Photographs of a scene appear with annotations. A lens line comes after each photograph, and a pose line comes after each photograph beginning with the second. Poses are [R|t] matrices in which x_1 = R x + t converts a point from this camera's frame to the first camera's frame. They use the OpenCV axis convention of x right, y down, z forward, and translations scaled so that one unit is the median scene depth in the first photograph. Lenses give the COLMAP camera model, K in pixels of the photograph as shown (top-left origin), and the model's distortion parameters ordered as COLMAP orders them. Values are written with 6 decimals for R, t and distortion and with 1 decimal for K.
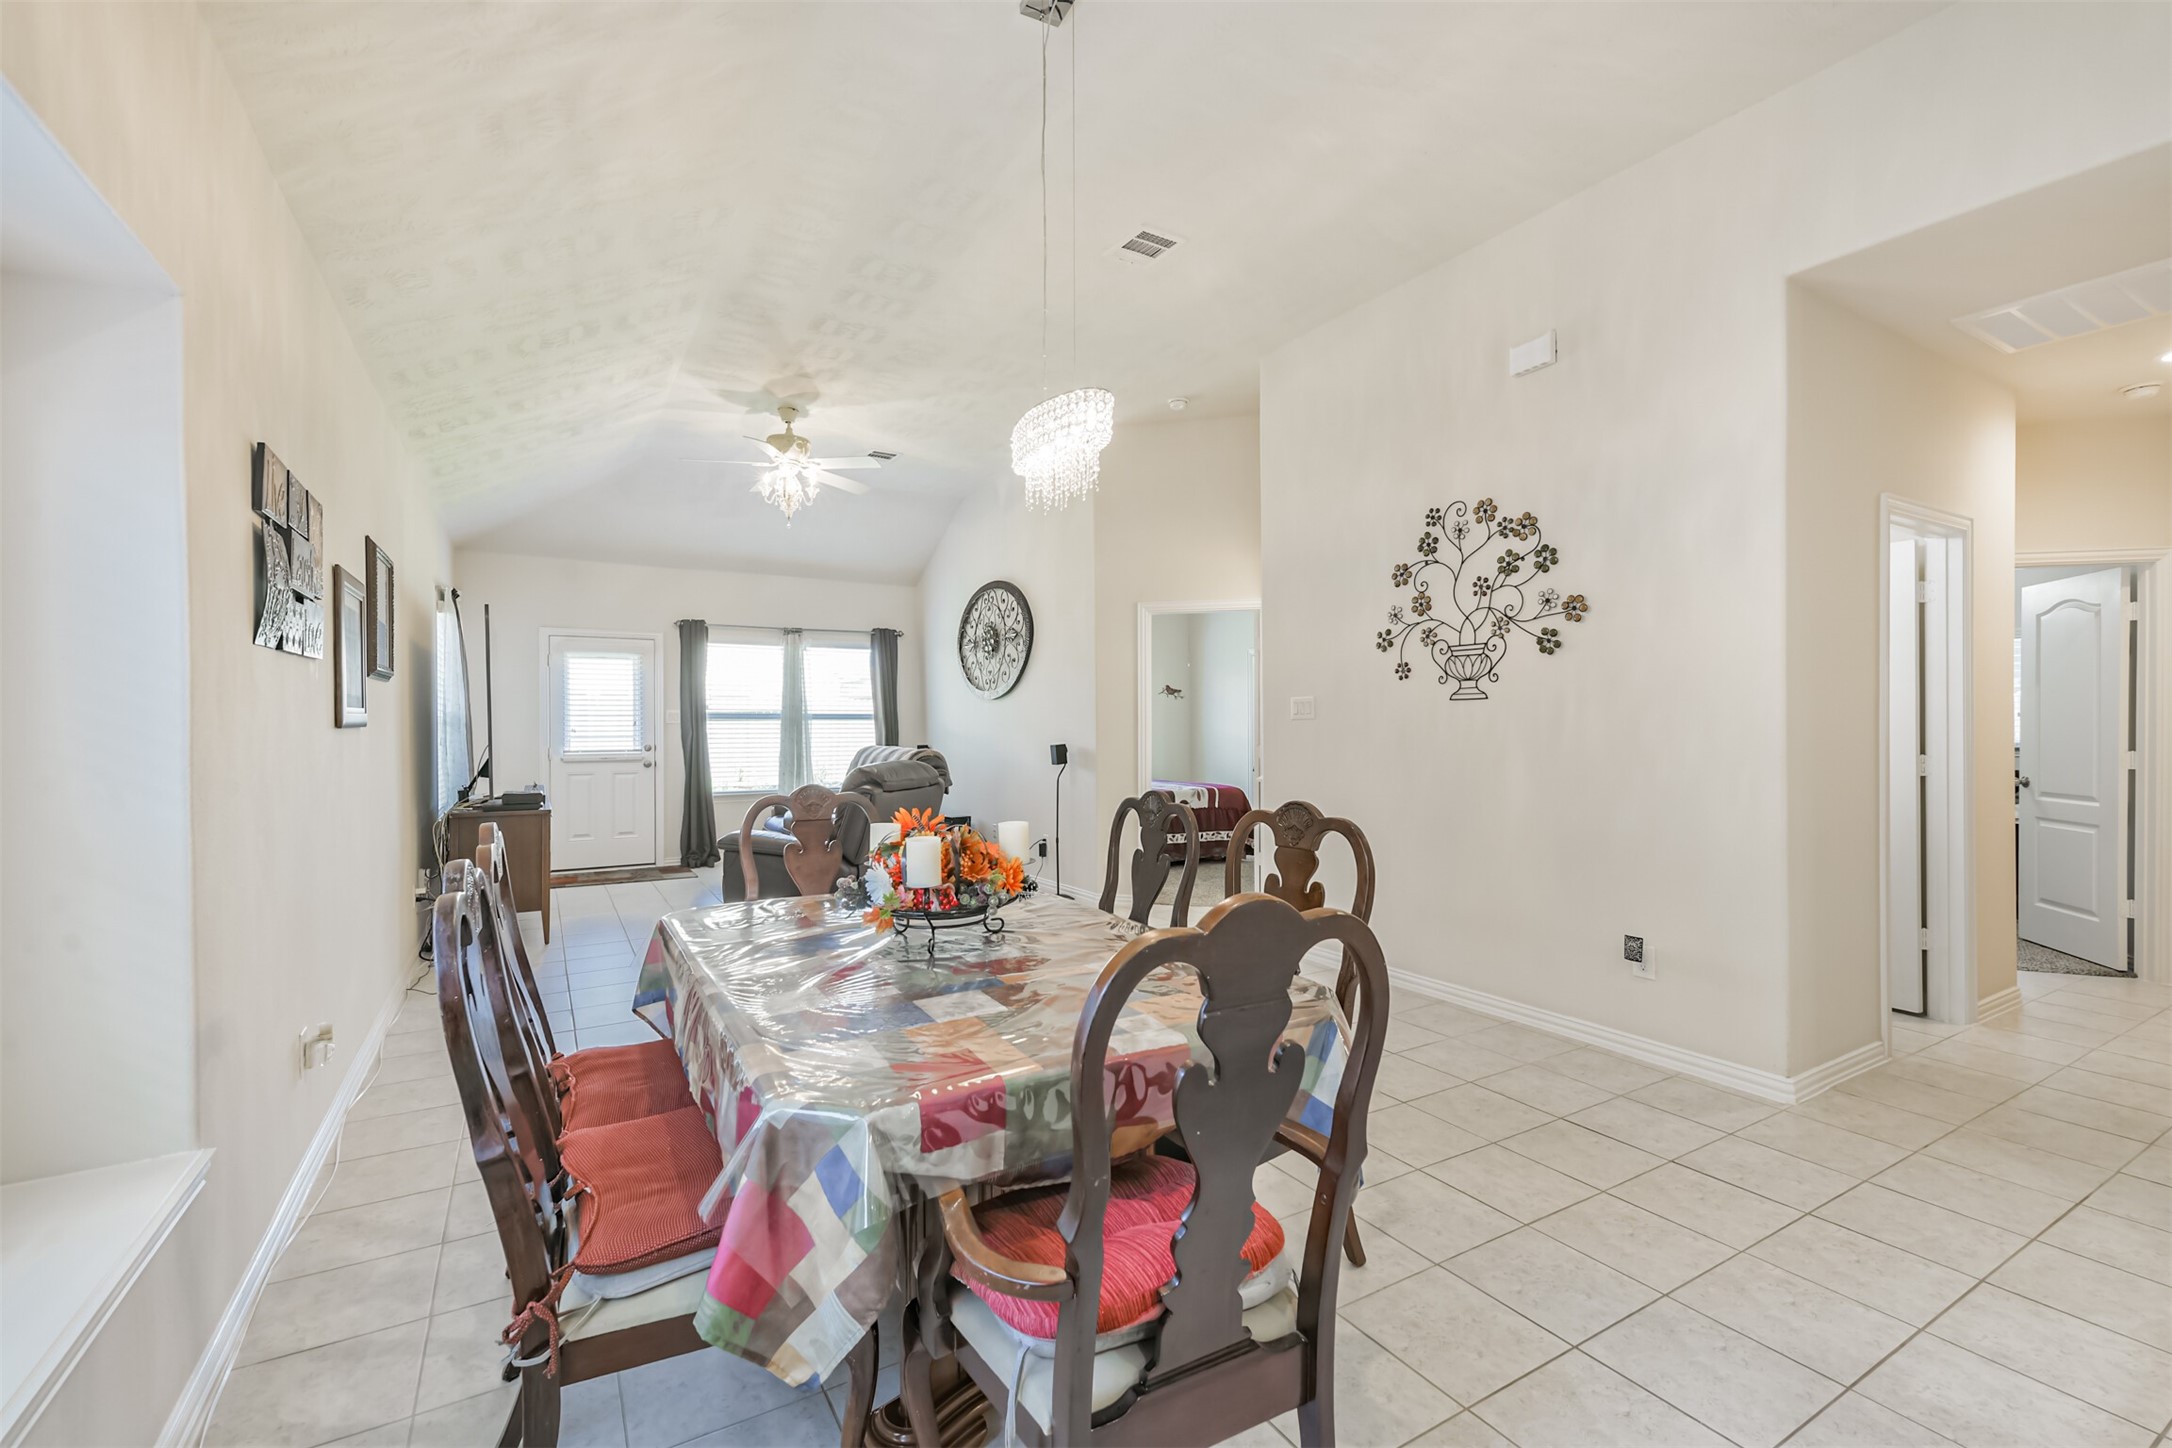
lens RADIAL K [[932.9, 0, 1086.0], [0, 932.9, 724.0], [0, 0, 1]] dist [0.002293, -0.000091]
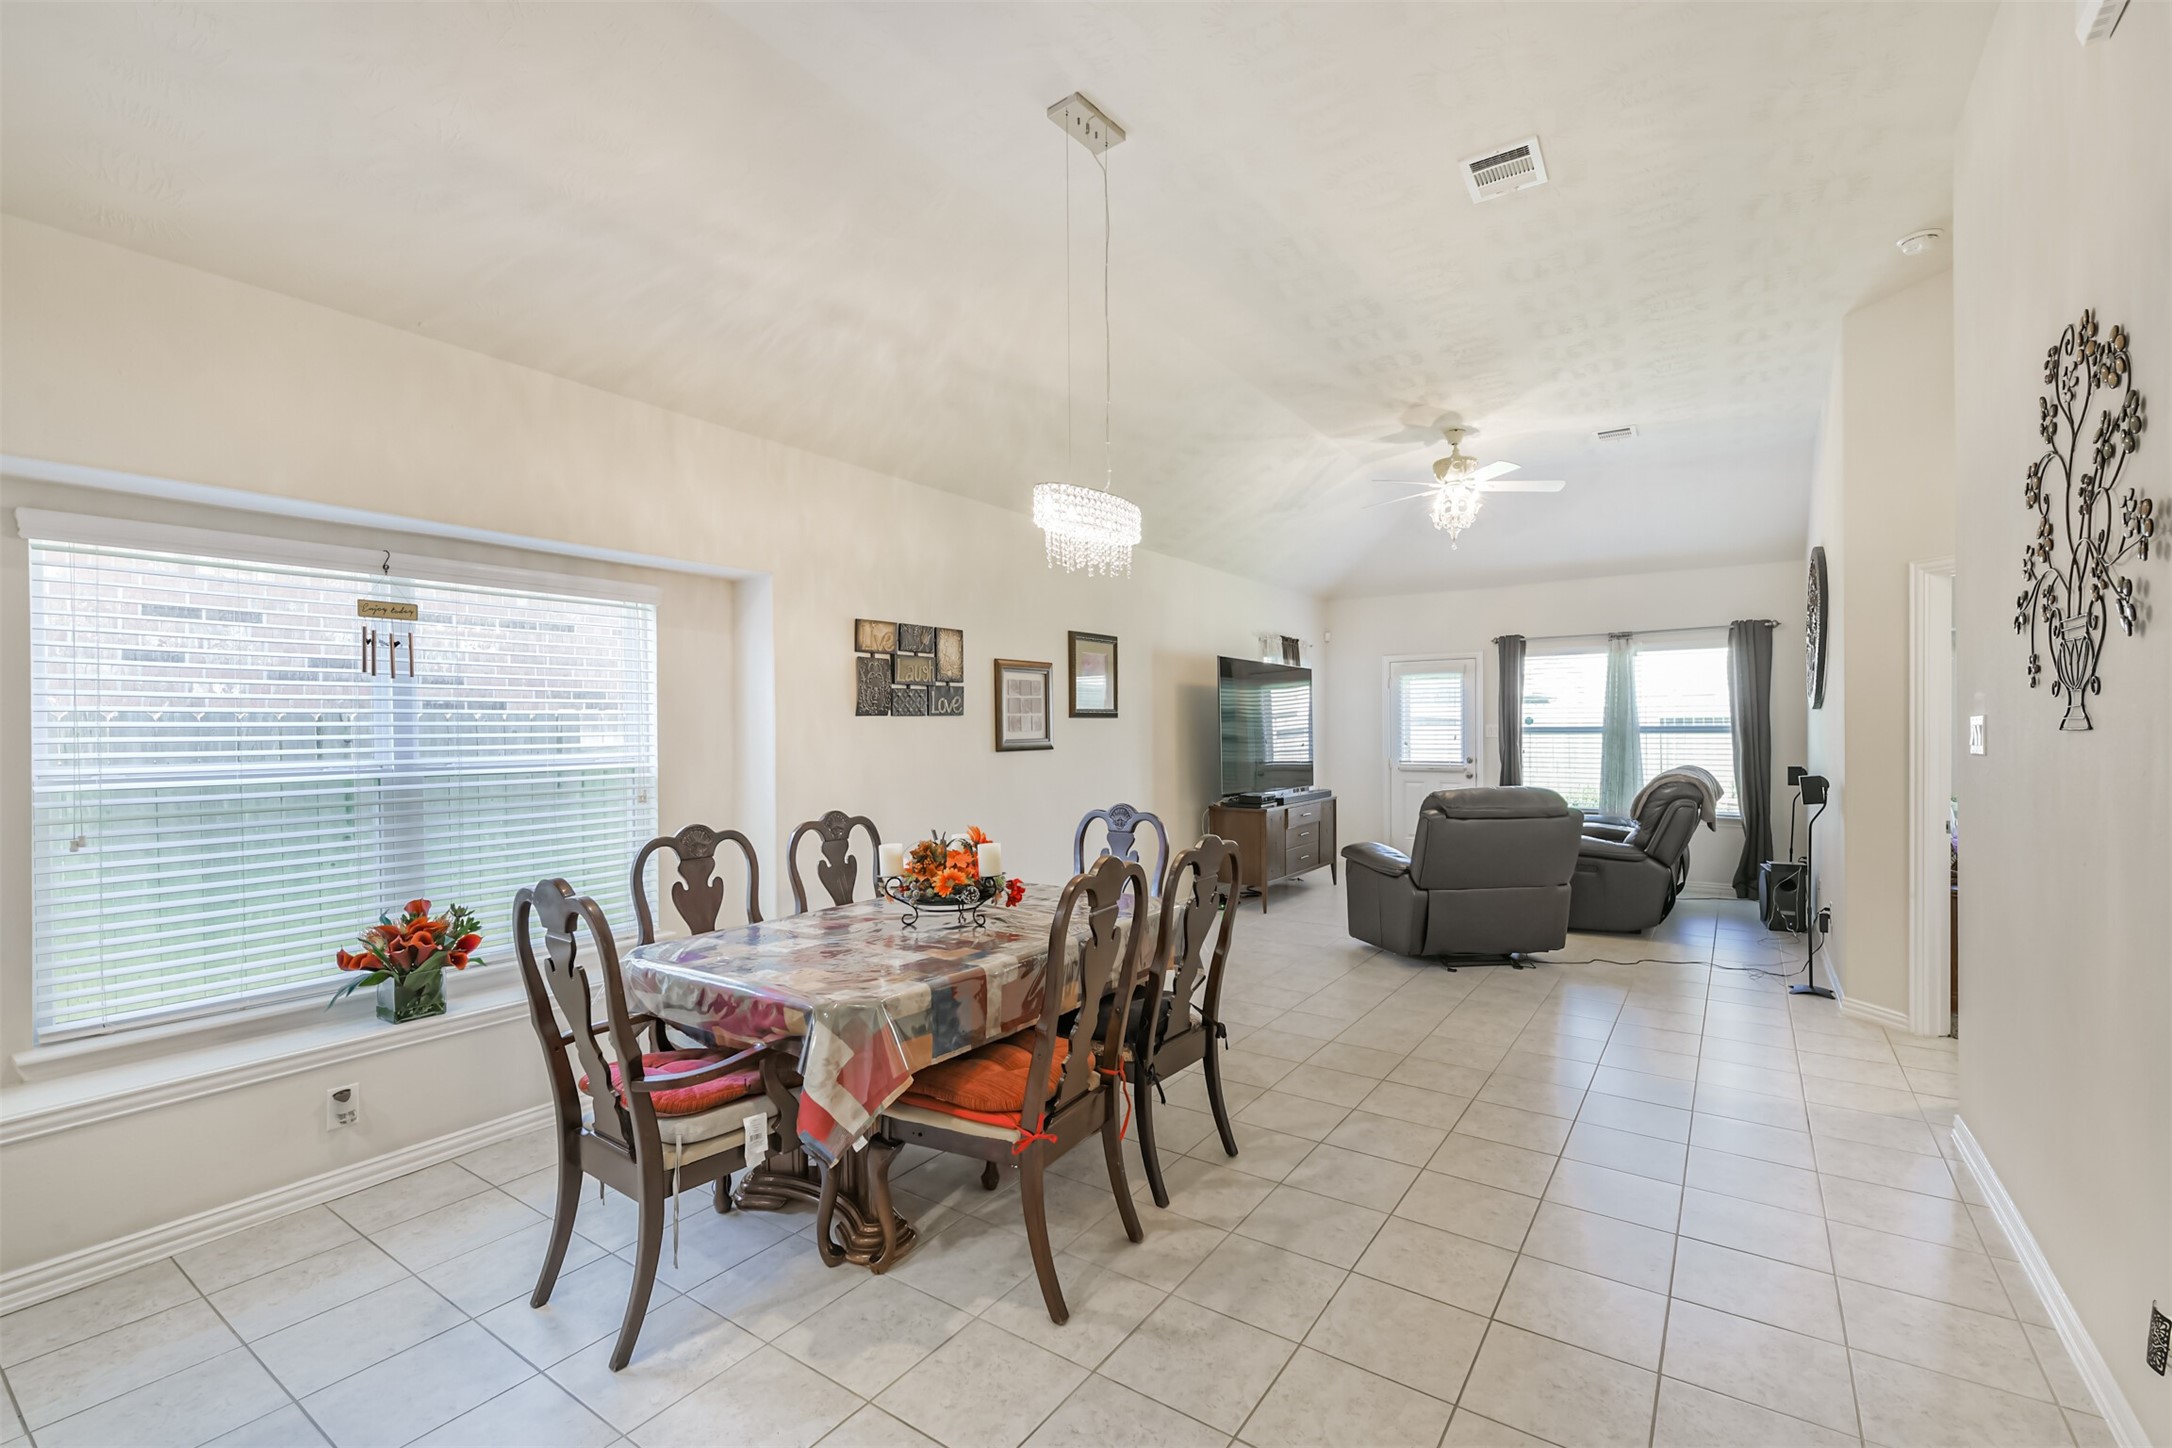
lens RADIAL K [[928.0, 0, 1087.4], [0, 928.0, 736.2], [0, 0, 1]] dist [0.009417, -0.008174]
pose [[0.405612, 0.006311, -0.914024, 0.346844], [0.008205, 0.999911, 0.010545, -0.017513], [0.914009, -0.011776, 0.405524, 0.180201]]
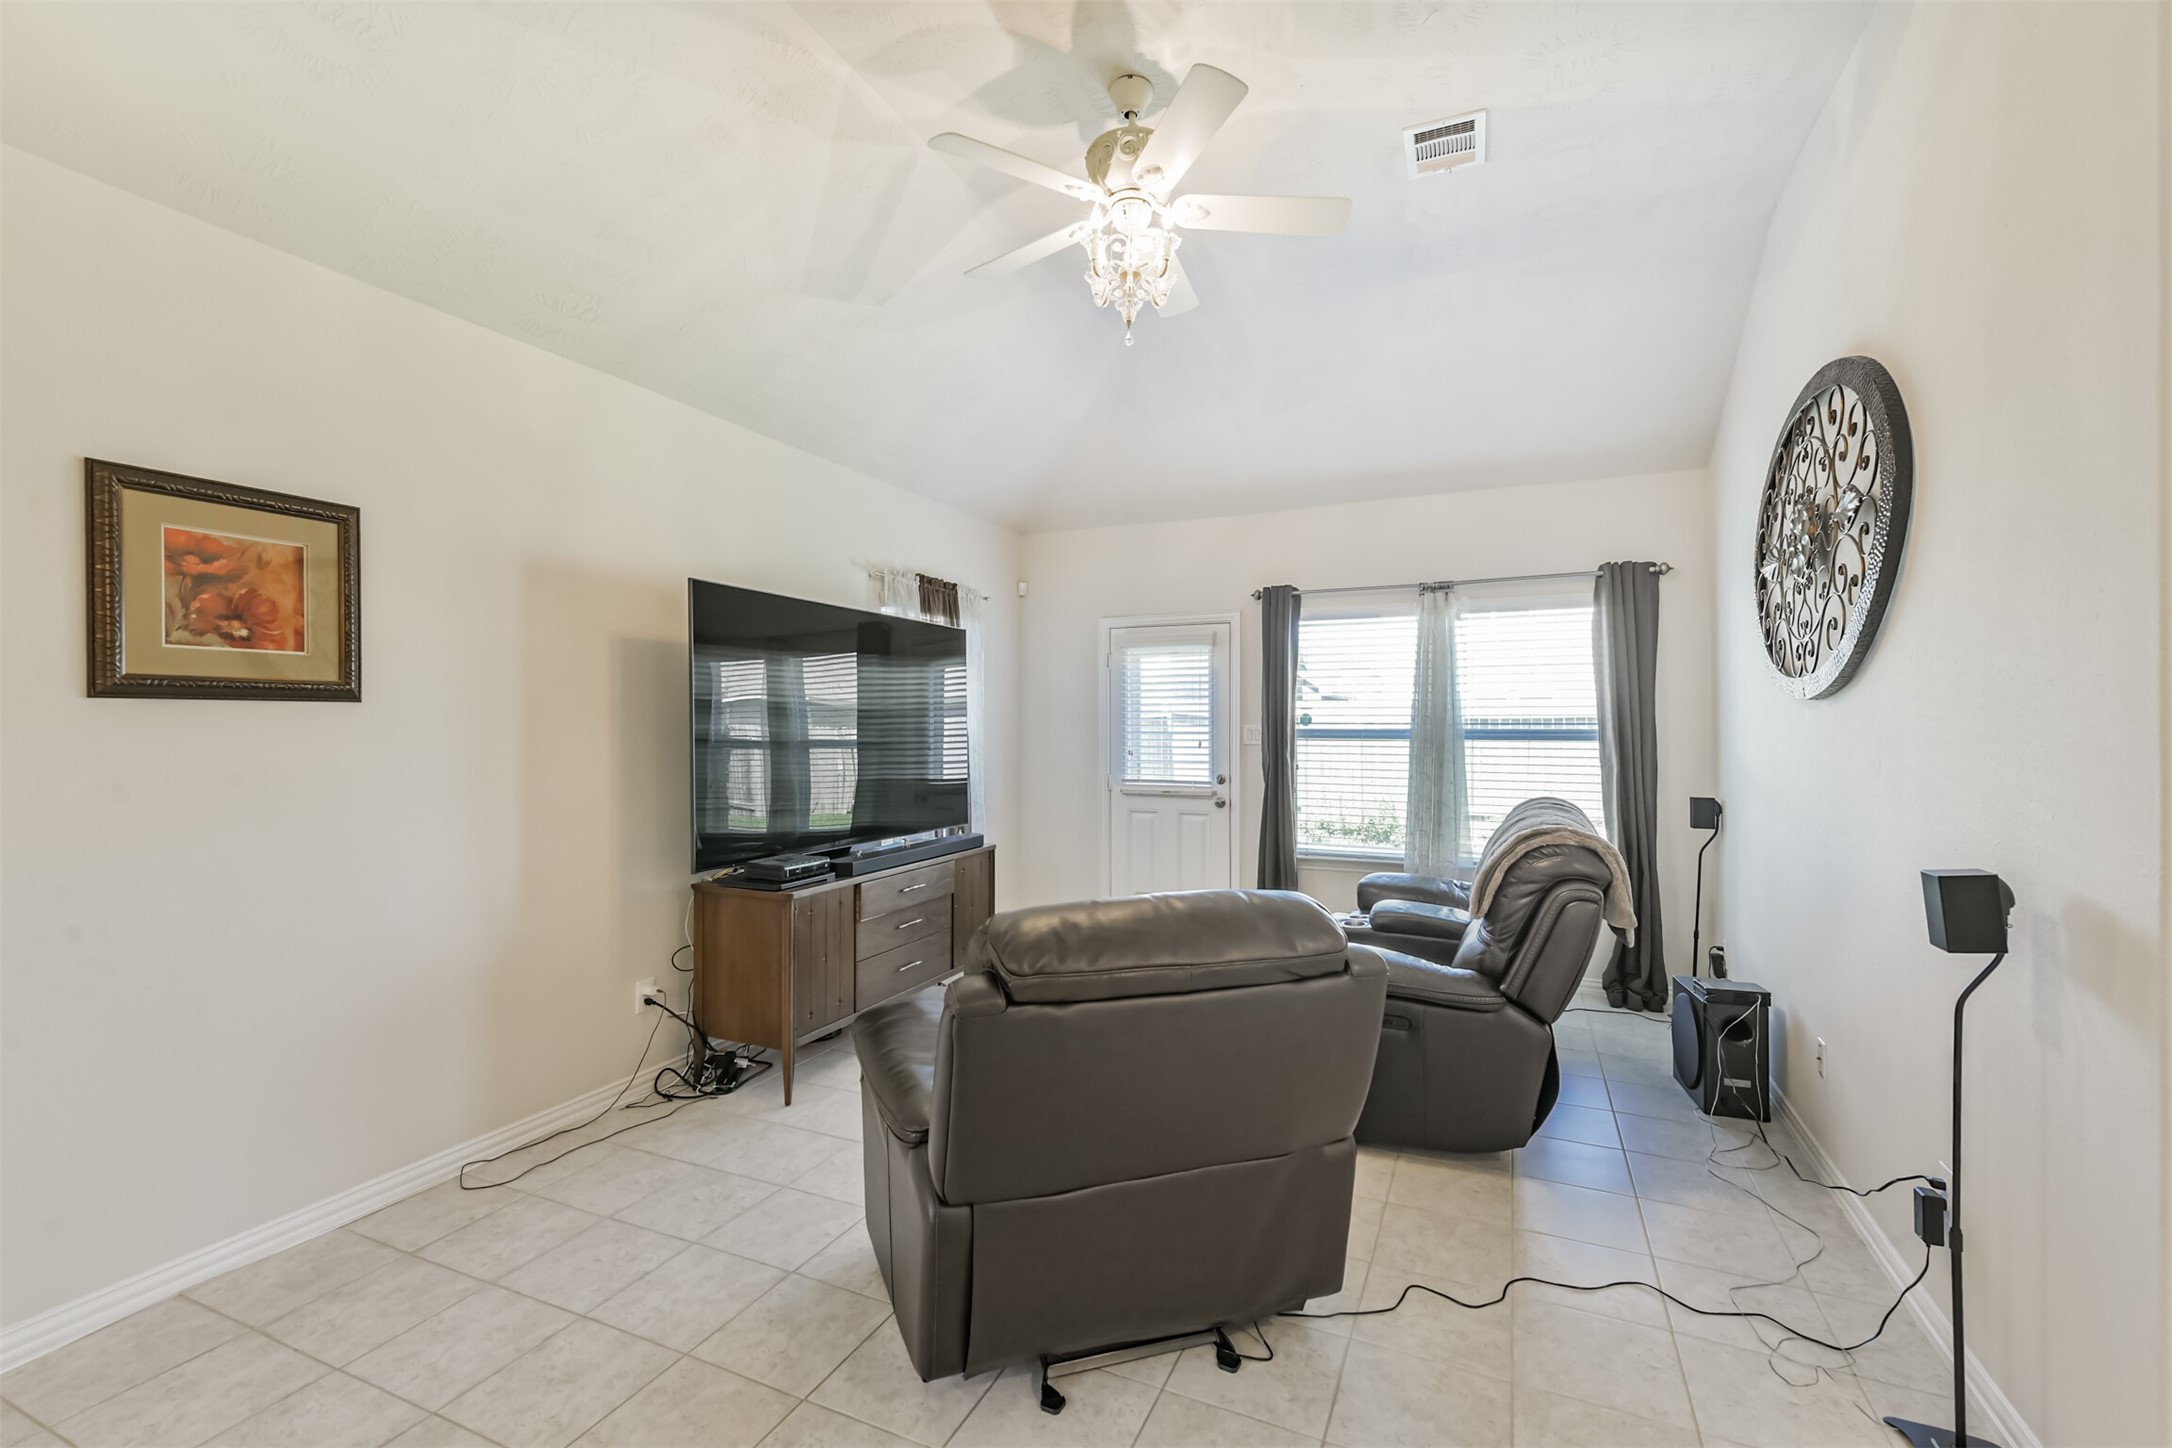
lens RADIAL K [[906.7, 0, 1105.3], [0, 906.7, 727.0], [0, 0, 1]] dist [0.001885, -0.000015]
pose [[0.575735, 0.004057, -0.817626, 0.033857], [-0.000843, 0.999990, 0.004368, -0.016955], [0.817636, -0.001825, 0.575733, 0.578274]]
